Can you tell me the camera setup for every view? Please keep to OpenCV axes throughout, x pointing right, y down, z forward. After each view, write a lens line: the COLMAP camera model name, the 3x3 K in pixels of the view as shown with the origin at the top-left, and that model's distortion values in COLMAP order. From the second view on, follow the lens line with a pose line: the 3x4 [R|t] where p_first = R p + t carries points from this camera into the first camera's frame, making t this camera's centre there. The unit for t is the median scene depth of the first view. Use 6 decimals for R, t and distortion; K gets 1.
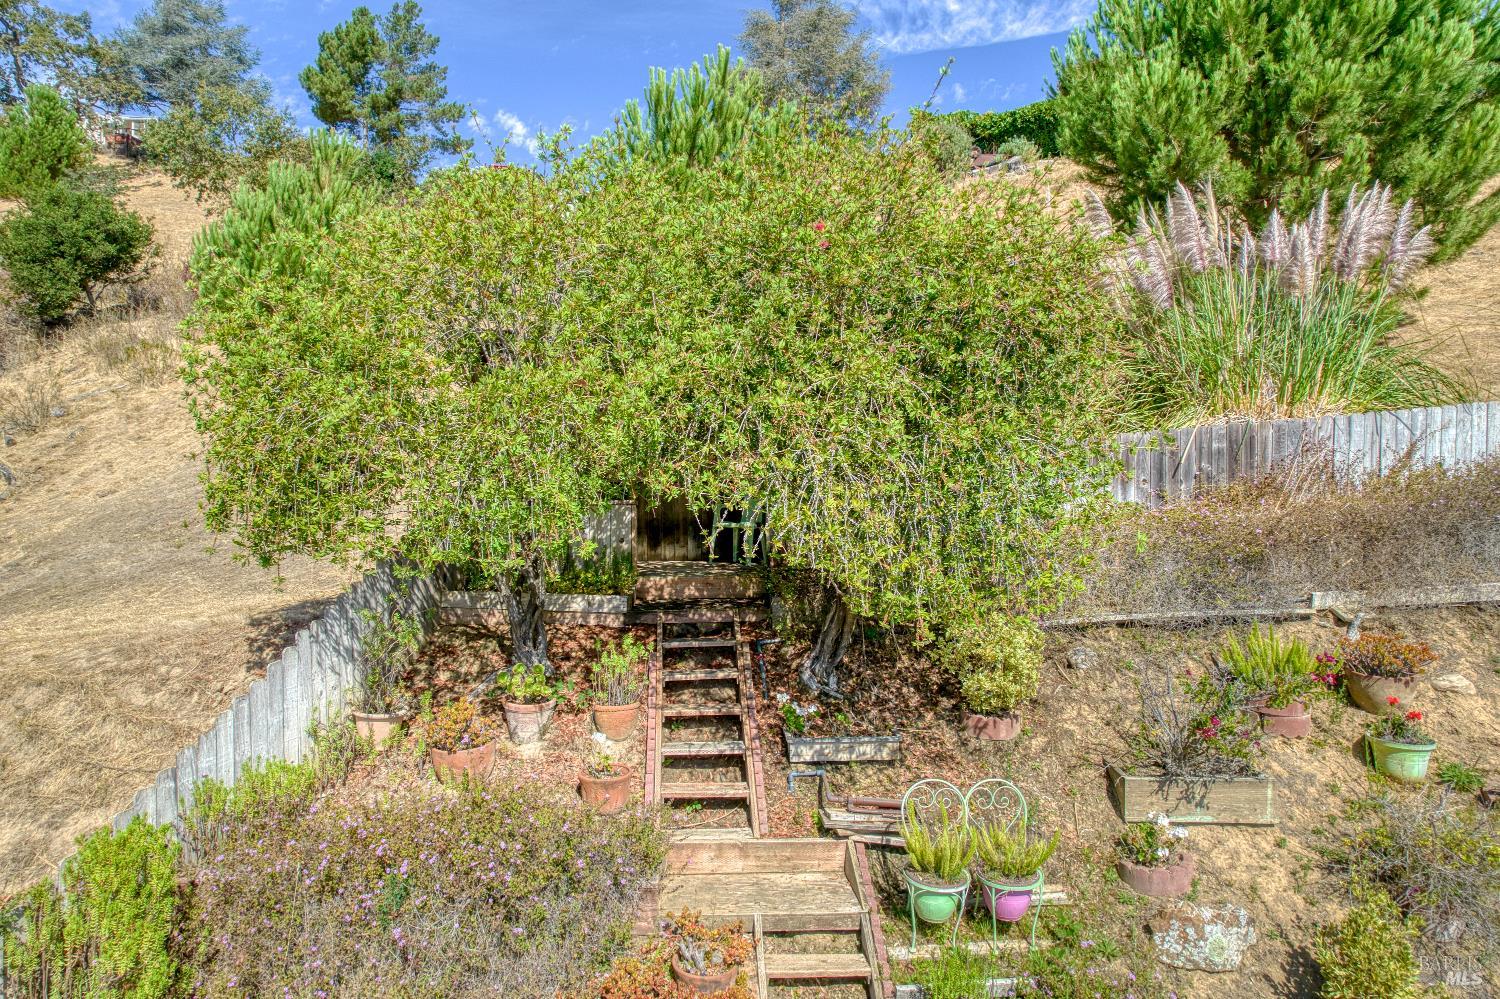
lens RADIAL K [[952.4, 0, 753.9], [0, 952.4, 464.6], [0, 0, 1]] dist [-0.059313, 0.047552]
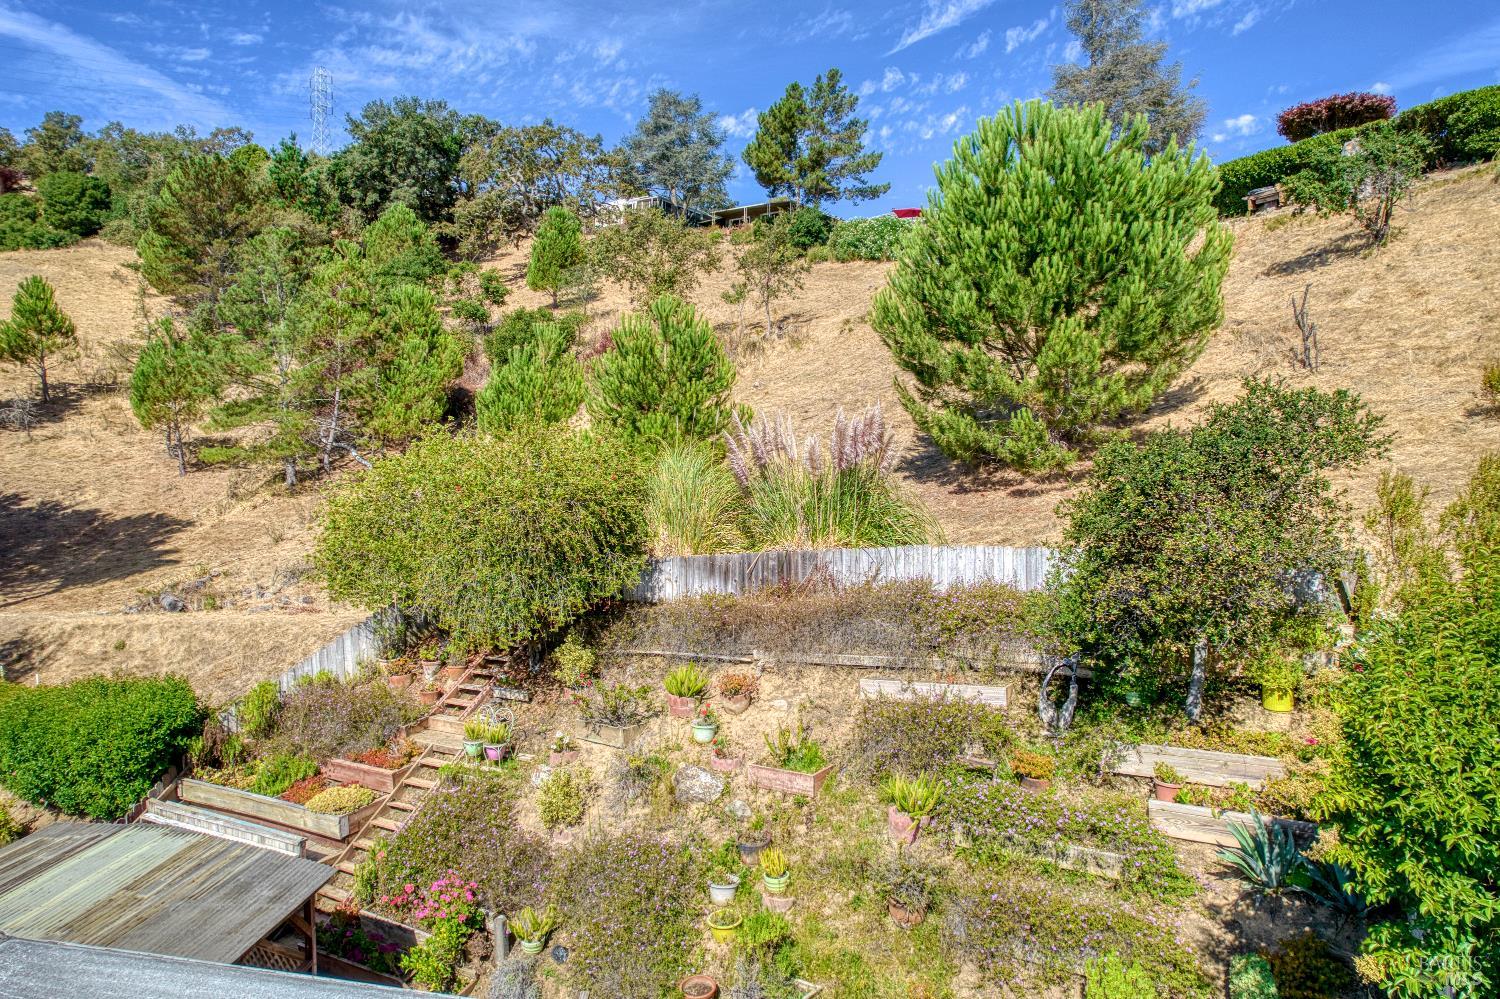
lens RADIAL K [[970.9, 0, 750.0], [0, 970.9, 499.5], [0, 0, 1]] dist [-0.058168, 0.049983]
pose [[0.858905, 0.025990, -0.511475, 0.159746], [-0.005979, 0.999152, 0.040730, -0.024124], [0.512100, -0.031925, 0.858332, -0.063081]]
